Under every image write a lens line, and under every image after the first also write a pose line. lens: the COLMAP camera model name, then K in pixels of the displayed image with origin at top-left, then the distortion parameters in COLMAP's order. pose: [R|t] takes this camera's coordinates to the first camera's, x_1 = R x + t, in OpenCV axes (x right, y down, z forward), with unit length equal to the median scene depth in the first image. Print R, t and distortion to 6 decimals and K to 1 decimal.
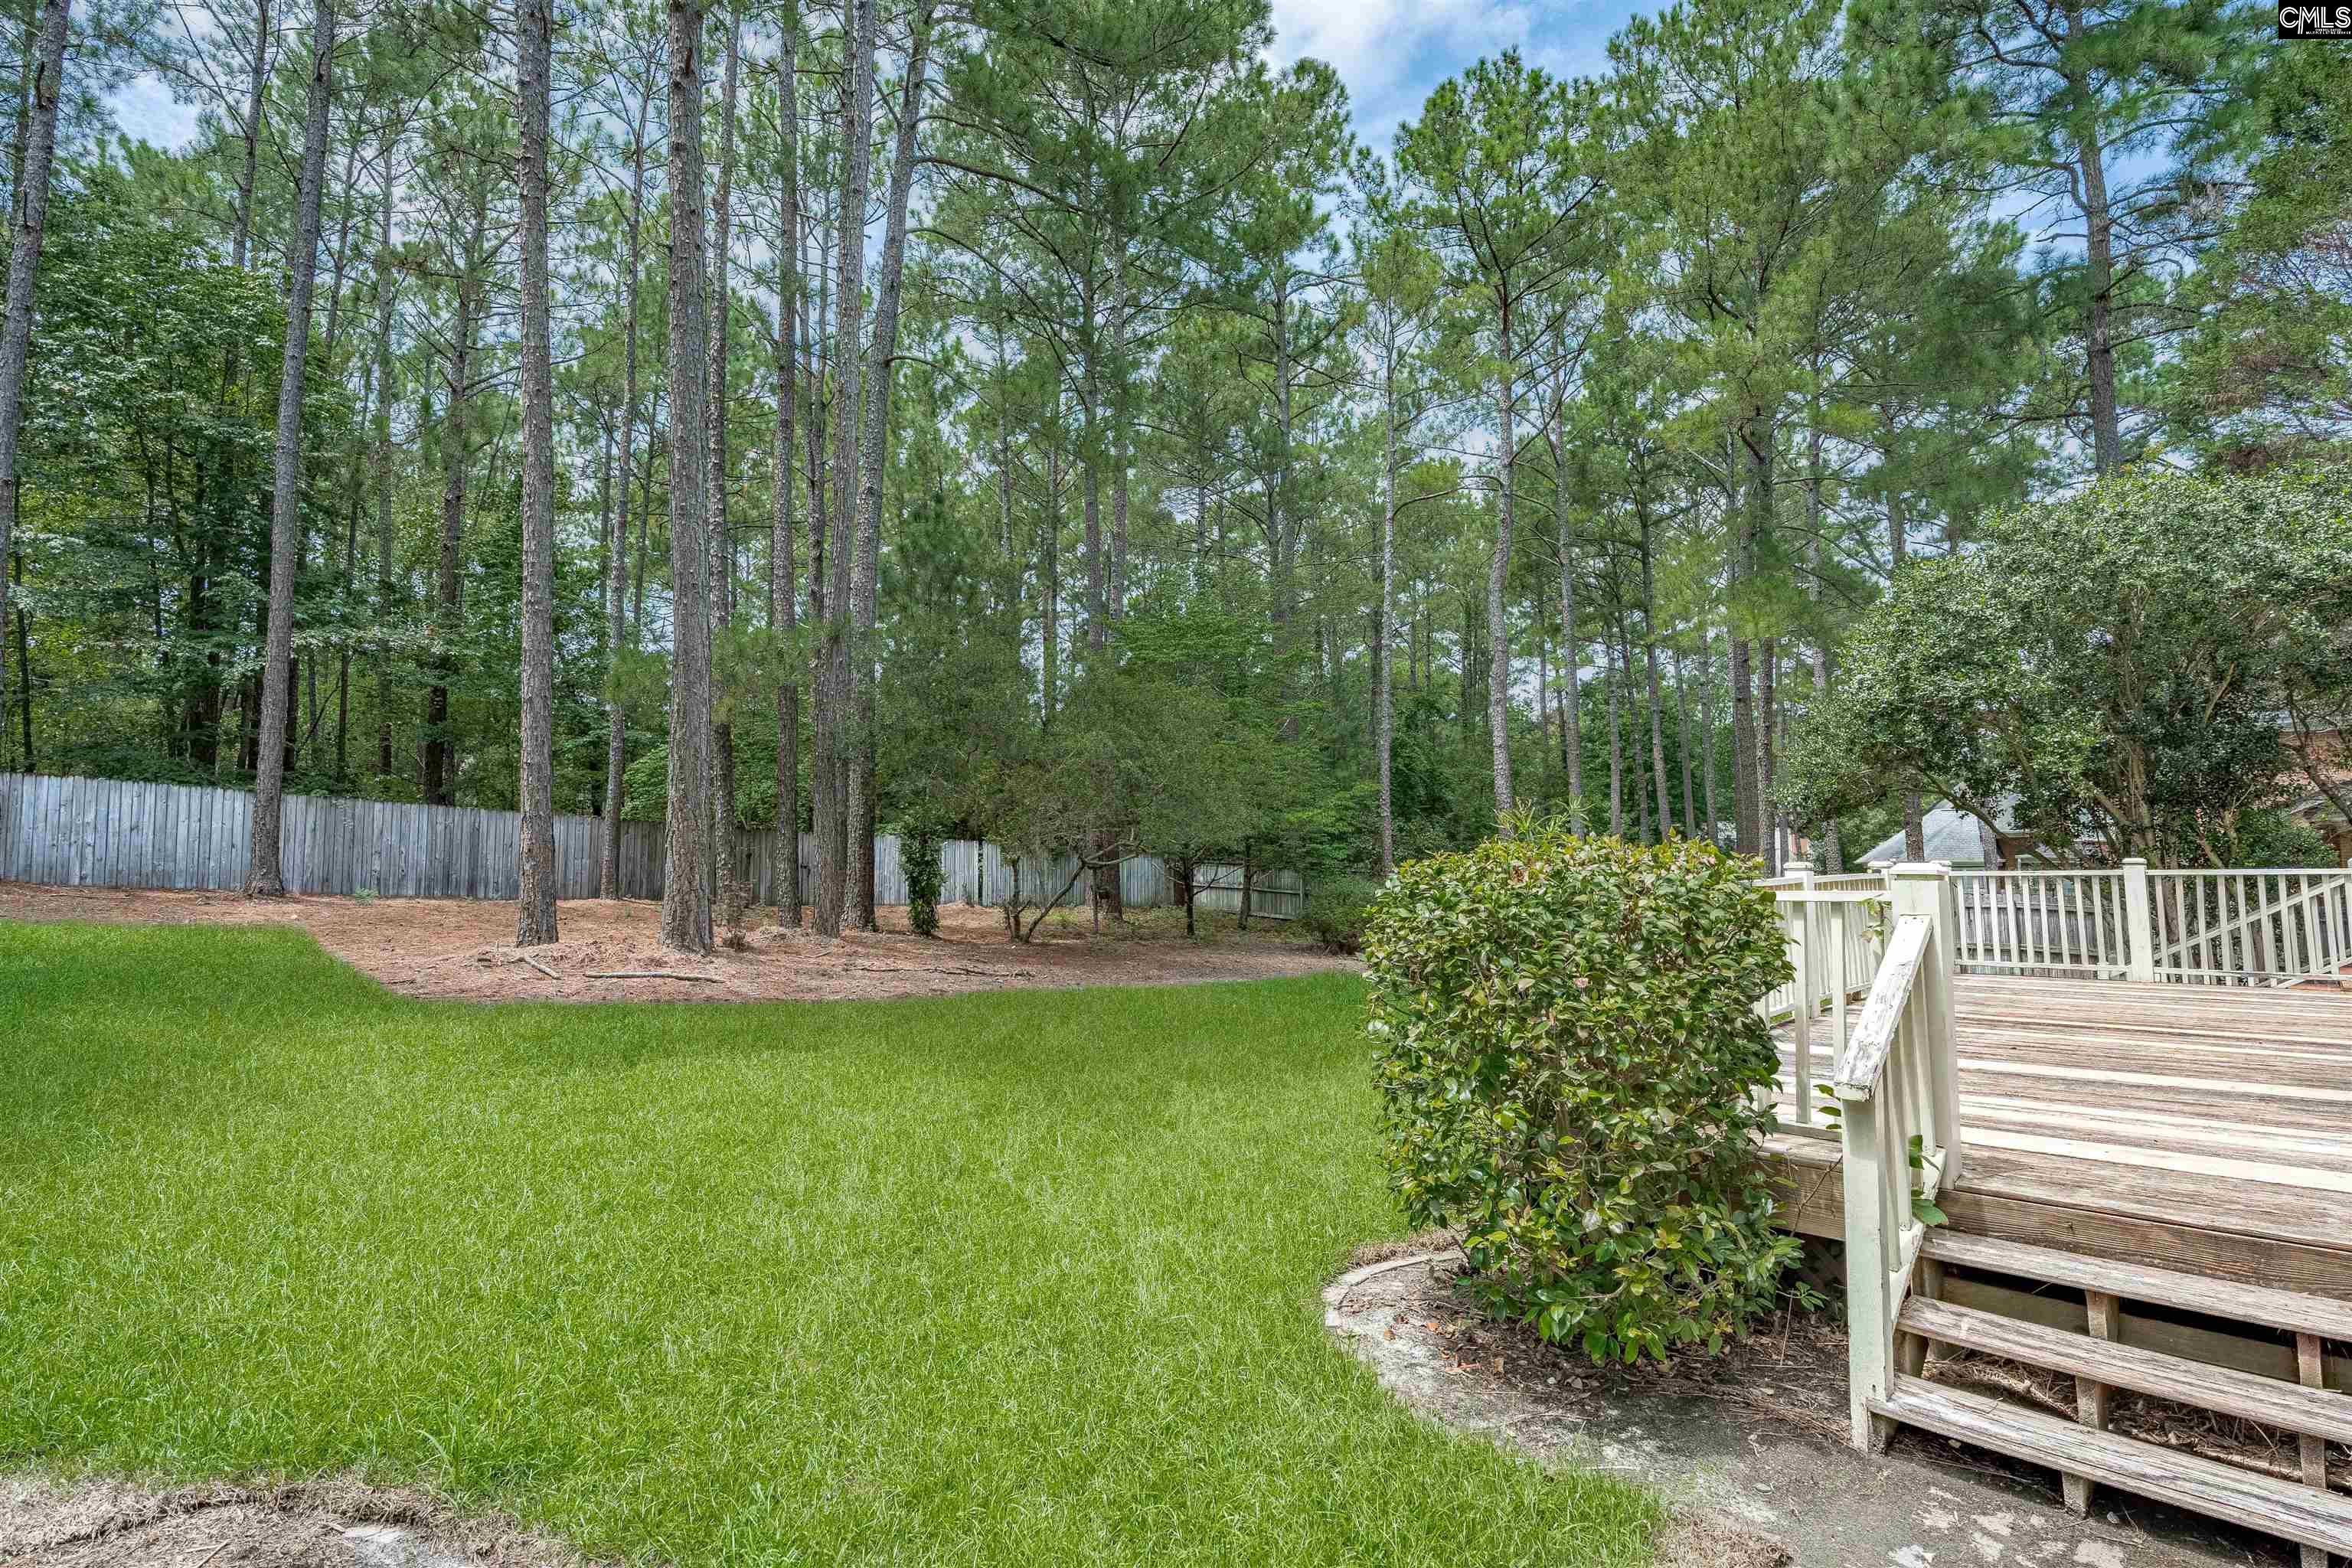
lens RADIAL K [[1107.2, 0, 1170.2], [0, 1107.2, 780.4], [0, 0, 1]] dist [-0.011196, 0.000610]
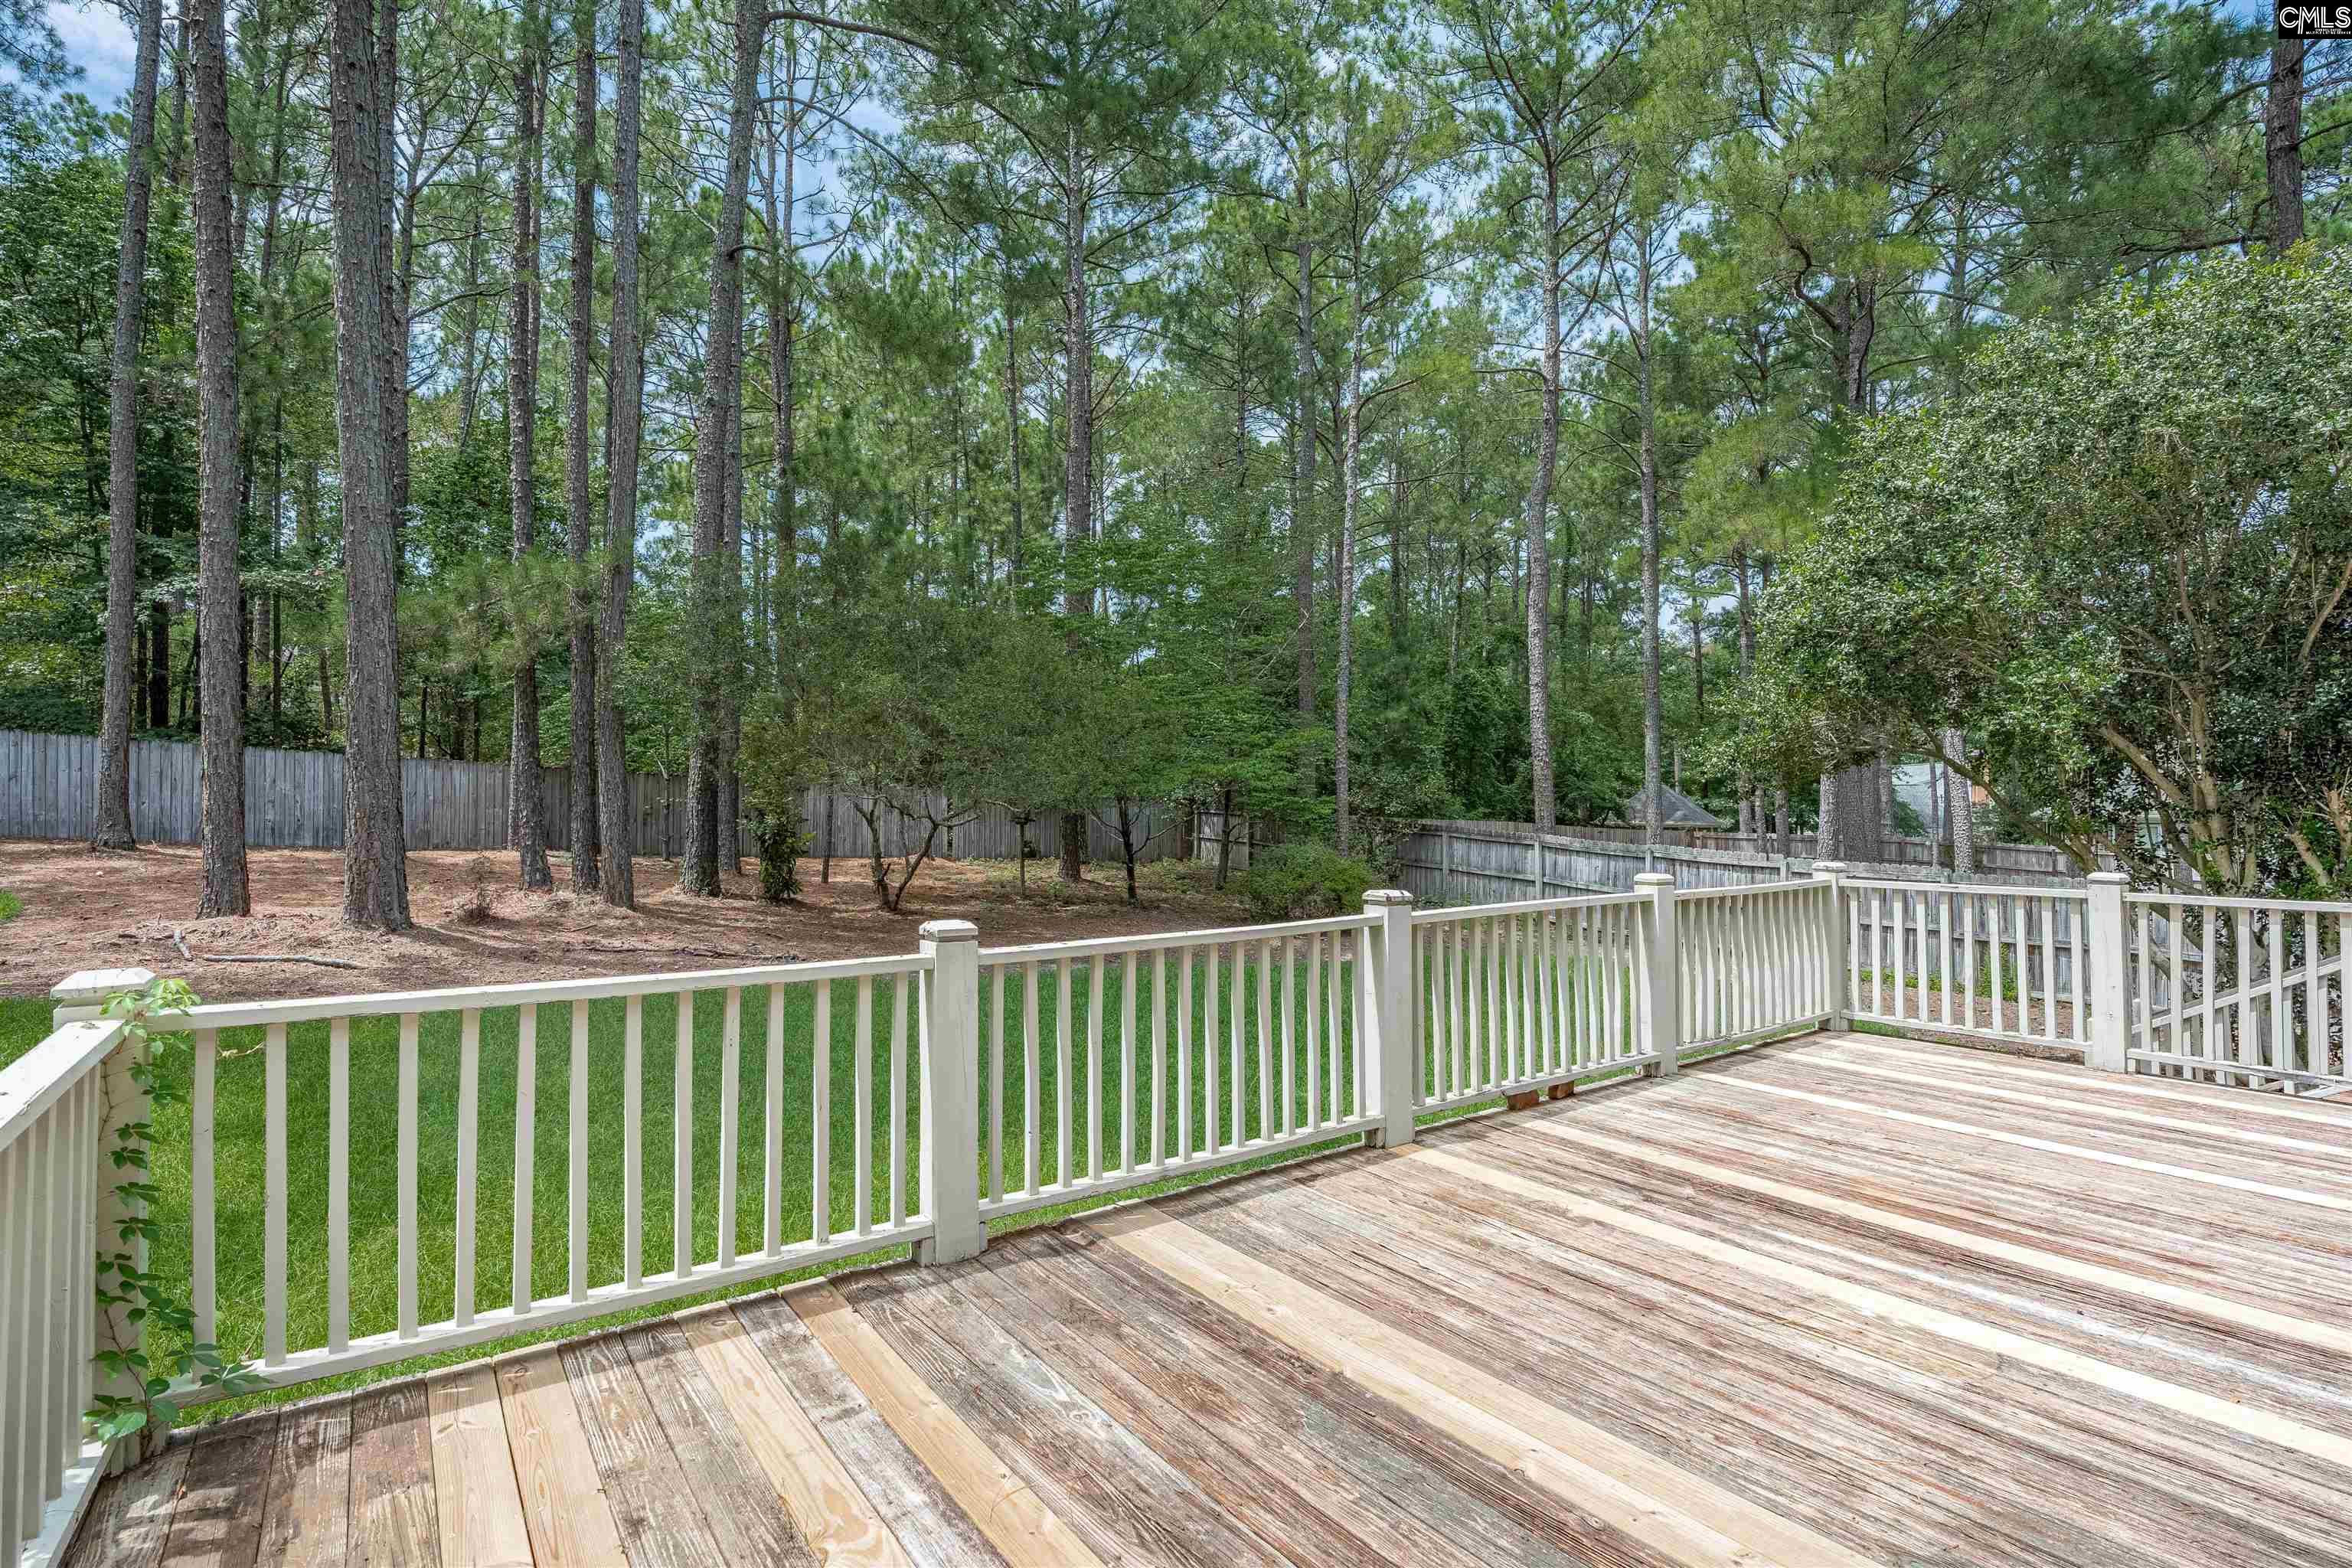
lens RADIAL K [[1107.2, 0, 1170.2], [0, 1107.2, 780.4], [0, 0, 1]] dist [-0.011196, 0.000610]
pose [[0.990231, 0.007139, -0.139257, 0.373450], [0.000765, 0.998396, 0.056620, -0.014692], [0.139438, -0.056173, 0.988636, 0.264573]]
